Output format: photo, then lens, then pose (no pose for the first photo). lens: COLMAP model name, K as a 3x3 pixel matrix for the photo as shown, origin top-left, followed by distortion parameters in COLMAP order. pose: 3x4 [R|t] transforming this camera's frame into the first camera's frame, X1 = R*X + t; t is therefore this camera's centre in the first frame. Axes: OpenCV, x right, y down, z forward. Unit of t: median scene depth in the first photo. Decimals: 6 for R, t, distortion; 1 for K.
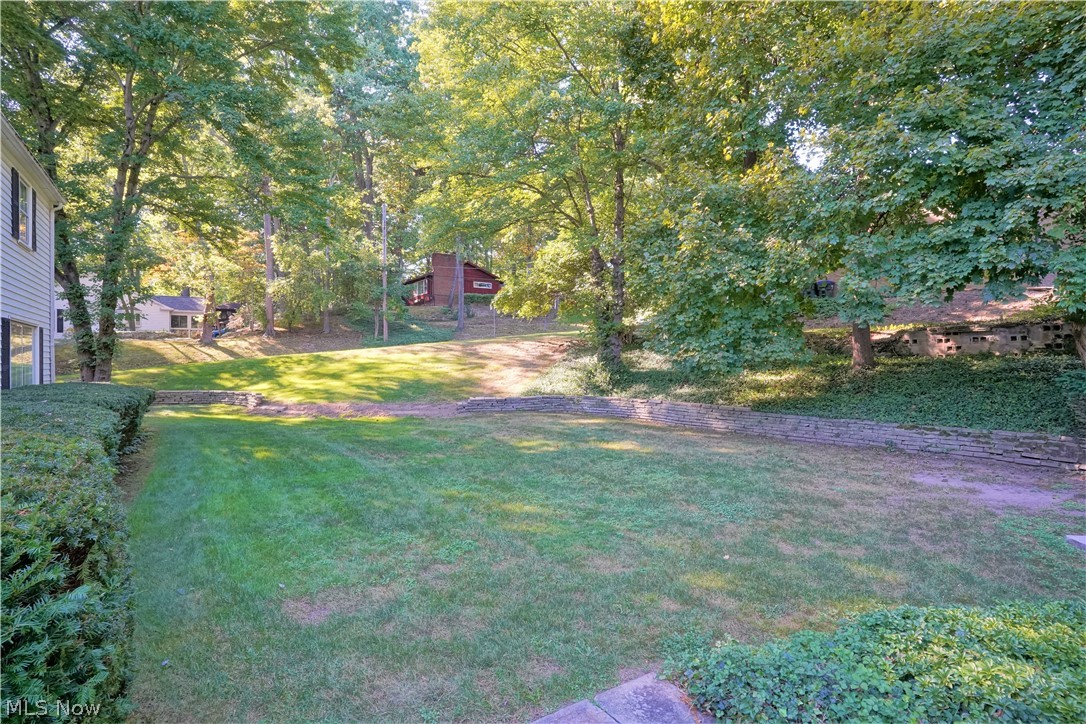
lens RADIAL K [[563.3, 0, 542.8], [0, 563.3, 362.9], [0, 0, 1]] dist [-0.048926, 0.016926]
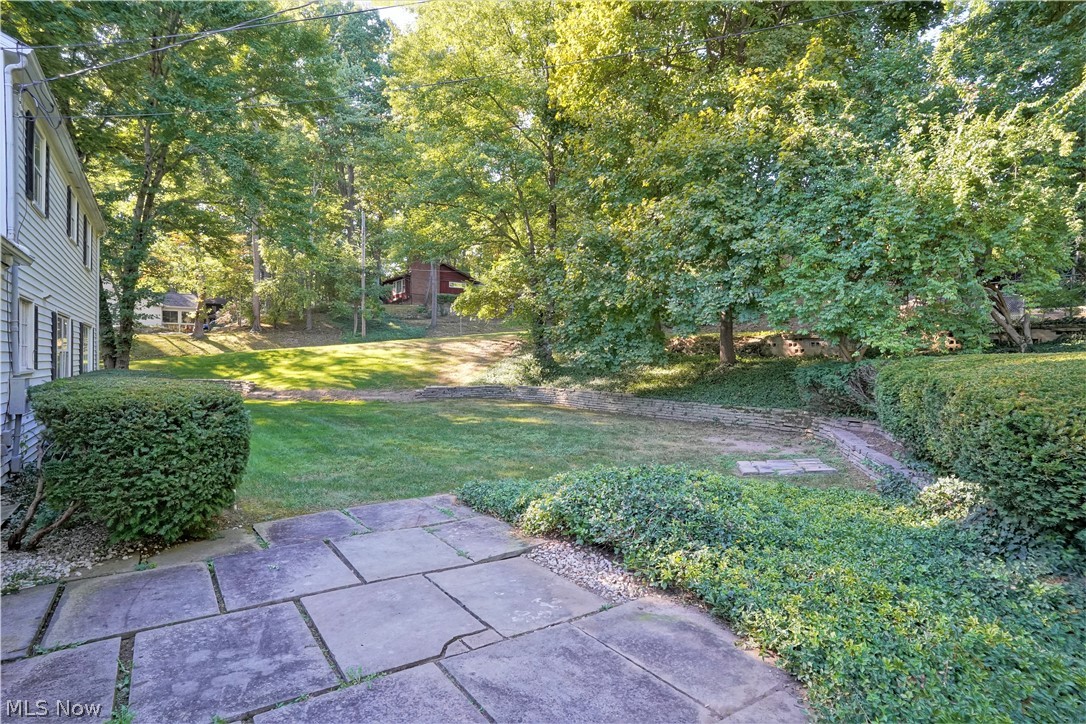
lens RADIAL K [[563.3, 0, 543.4], [0, 563.3, 363.9], [0, 0, 1]] dist [-0.048926, 0.016926]
pose [[0.999545, 0.010278, 0.028341, 0.082591], [-0.010526, 0.999907, 0.008623, -0.000542], [-0.028250, -0.008917, 0.999561, -0.215264]]
